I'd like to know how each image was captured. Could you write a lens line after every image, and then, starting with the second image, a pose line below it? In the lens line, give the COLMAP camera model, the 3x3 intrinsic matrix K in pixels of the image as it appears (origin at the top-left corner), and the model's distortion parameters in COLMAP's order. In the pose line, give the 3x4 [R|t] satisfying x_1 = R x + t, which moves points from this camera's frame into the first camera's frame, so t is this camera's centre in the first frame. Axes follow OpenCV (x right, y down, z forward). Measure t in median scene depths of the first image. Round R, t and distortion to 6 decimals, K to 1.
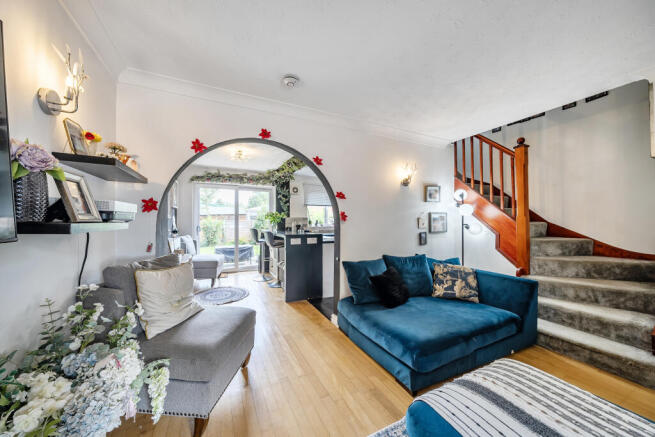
lens RADIAL K [[226.2, 0, 332.4], [0, 226.2, 217.5], [0, 0, 1]] dist [-0.009686, -0.000108]
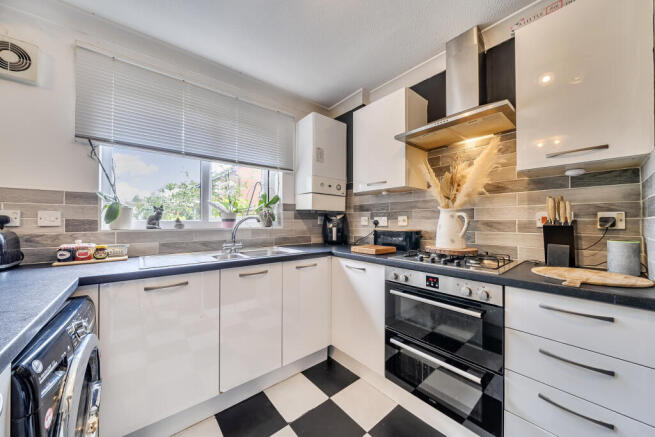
lens RADIAL K [[226.2, 0, 325.1], [0, 226.2, 222.1], [0, 0, 1]] dist [-0.009686, -0.000108]
pose [[0.973280, 0.000949, 0.229621, 0.120067], [-0.004662, 0.999867, 0.015626, 0.048001], [-0.229576, -0.016279, 0.973155, 1.253847]]
